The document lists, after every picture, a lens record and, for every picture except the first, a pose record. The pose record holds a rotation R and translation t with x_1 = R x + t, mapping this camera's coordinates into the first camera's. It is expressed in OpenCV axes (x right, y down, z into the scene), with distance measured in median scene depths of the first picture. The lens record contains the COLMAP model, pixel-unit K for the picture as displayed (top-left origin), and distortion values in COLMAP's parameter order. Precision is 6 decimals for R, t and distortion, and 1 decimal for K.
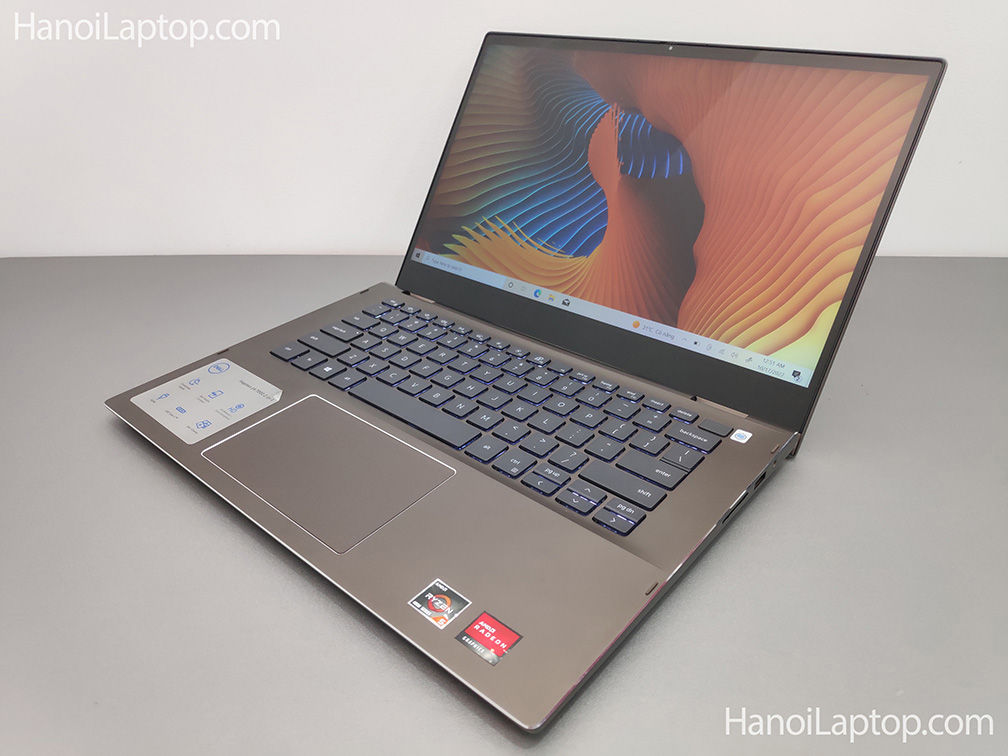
lens RADIAL K [[764.7, 0, 506.1], [0, 764.7, 378.5], [0, 0, 1]] dist [0.001720, -0.063010]
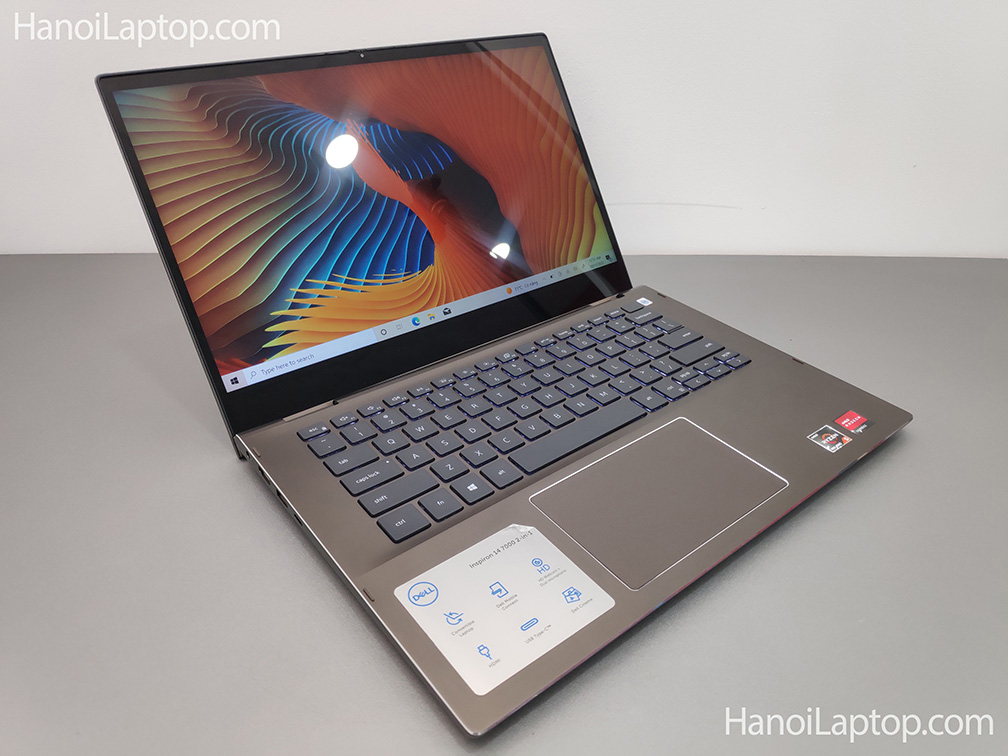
lens RADIAL K [[764.7, 0, 506.1], [0, 764.7, 378.5], [0, 0, 1]] dist [0.001720, -0.063010]
pose [[0.139985, -0.487010, 0.862105, -0.833264], [0.457085, 0.804139, 0.380045, -0.379745], [-0.878338, 0.340854, 0.335172, 0.625873]]
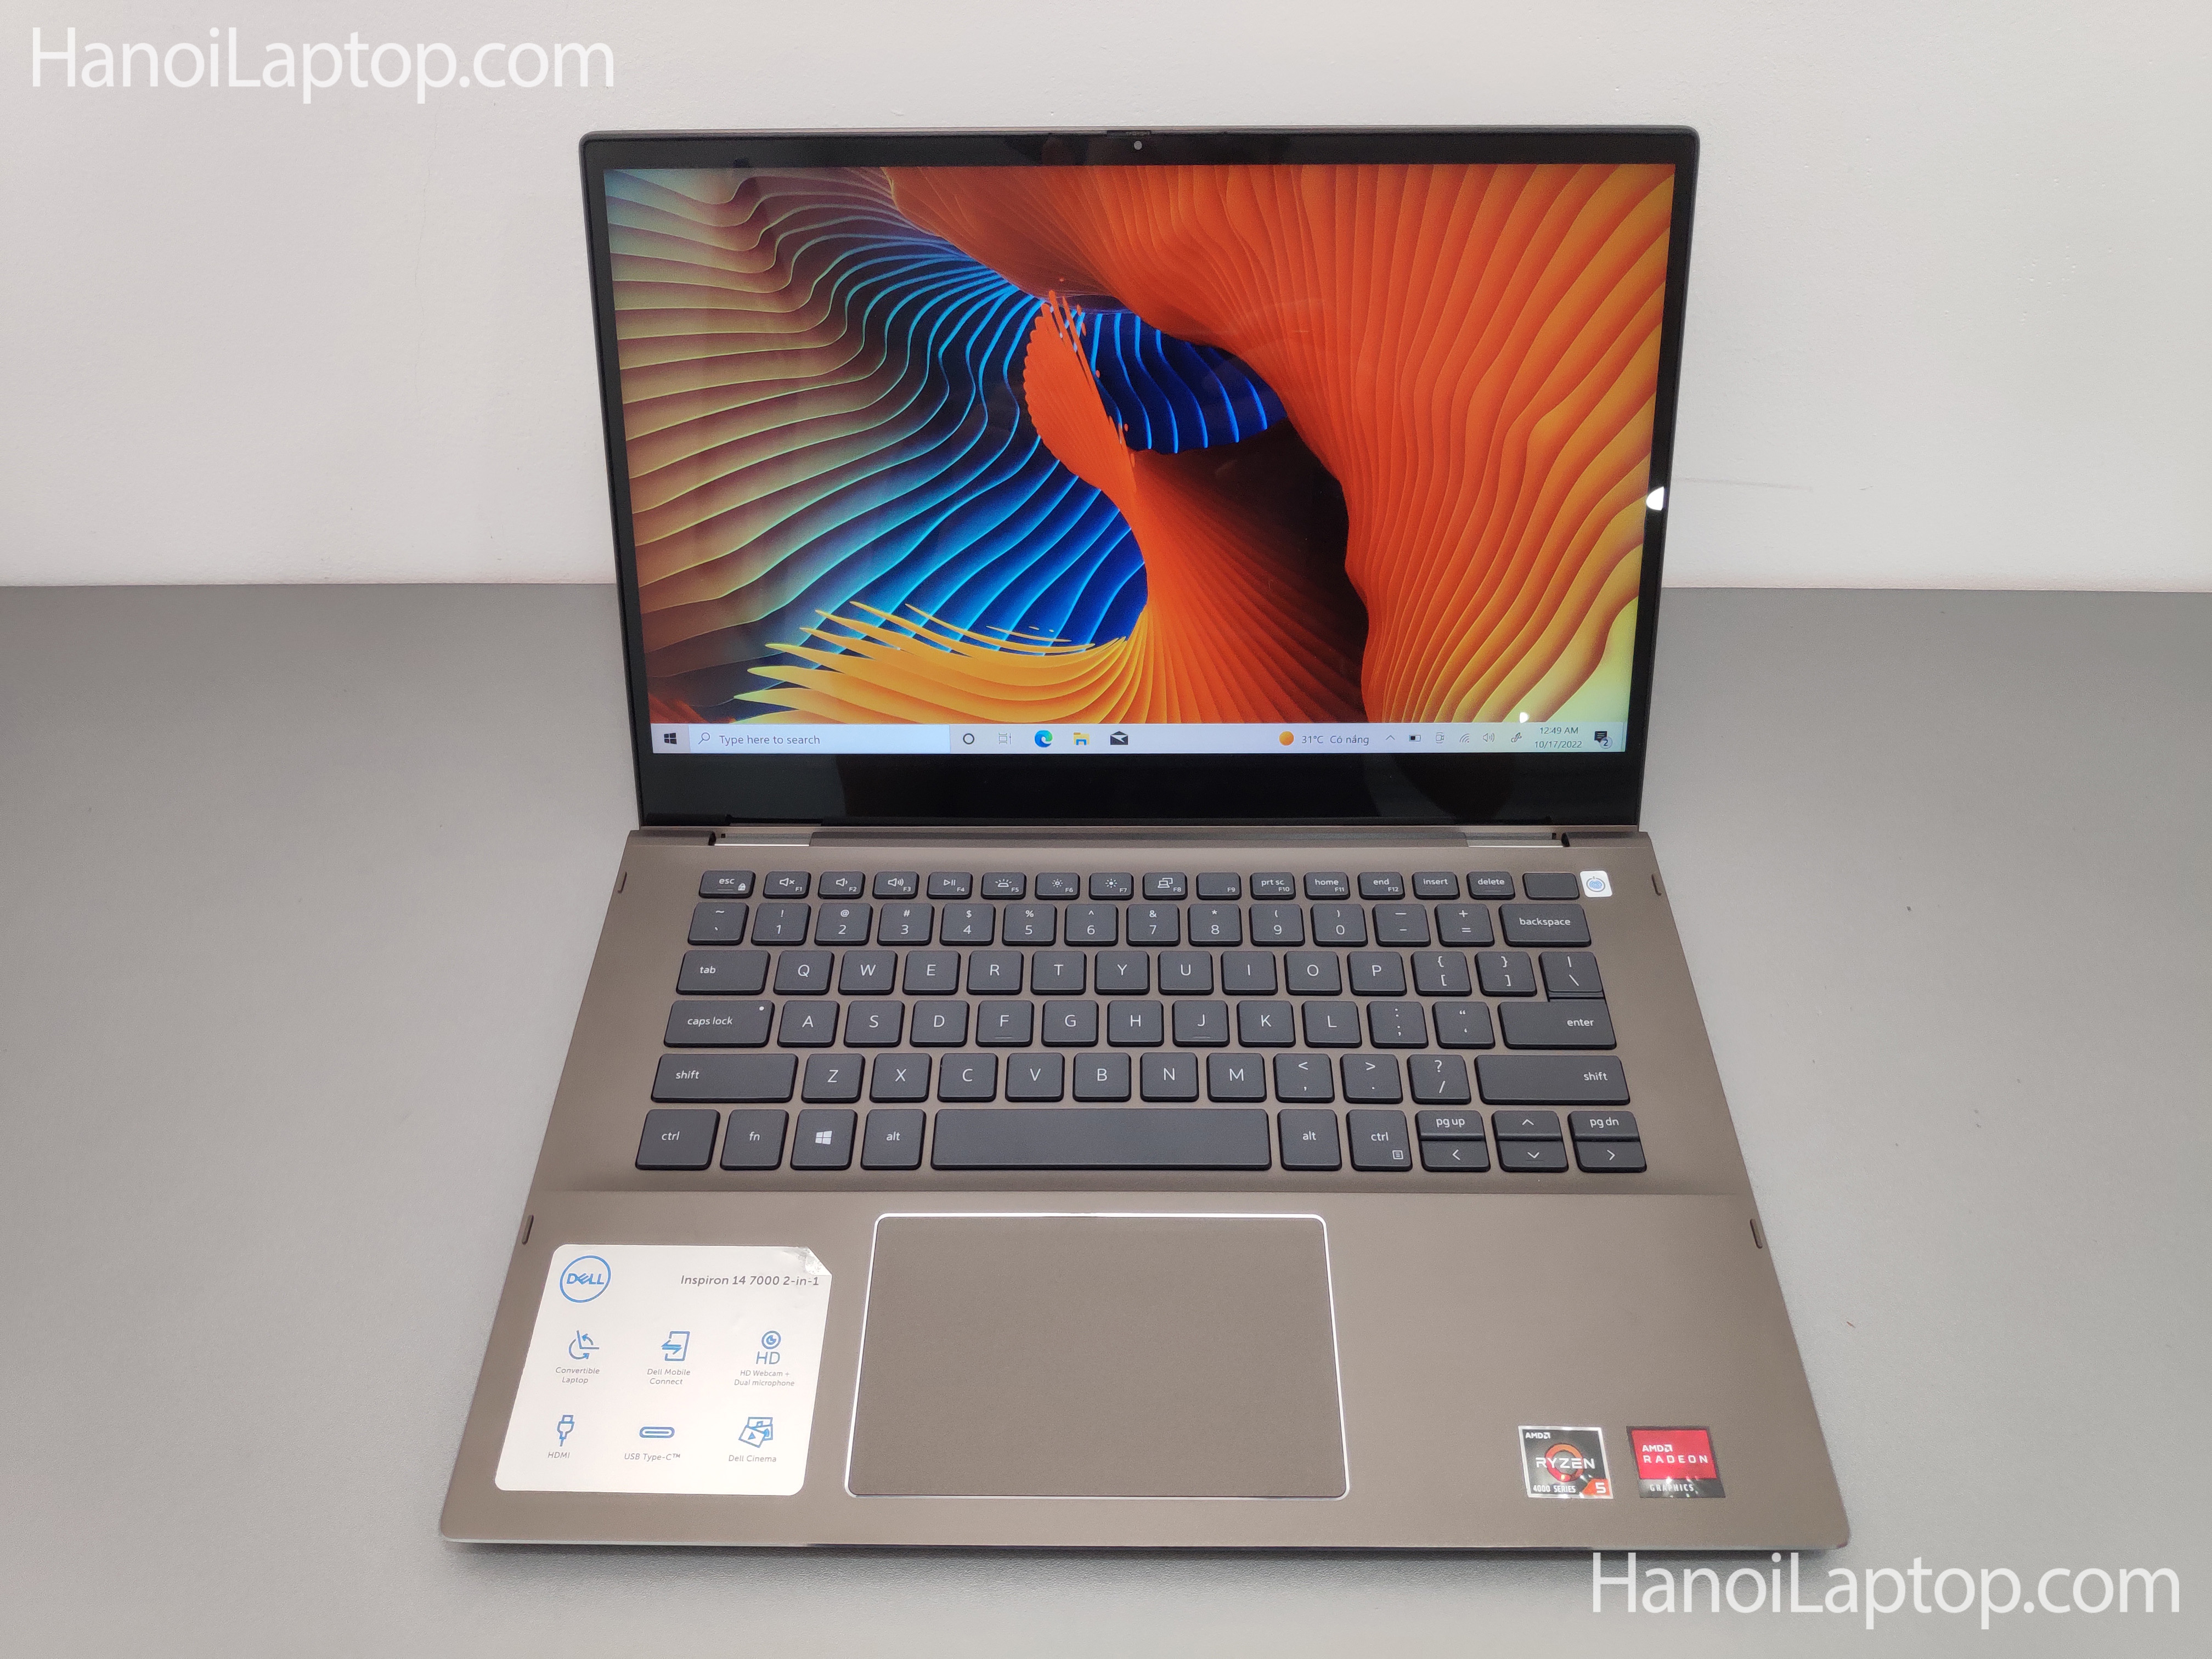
lens RADIAL K [[1500.4, 0, 1107.1], [0, 1500.4, 882.7], [0, 0, 1]] dist [-0.021122, -0.003693]
pose [[0.747347, -0.504283, 0.432633, -0.396267], [0.313718, 0.841794, 0.439278, -0.452400], [-0.585708, -0.192568, 0.787314, 0.225124]]
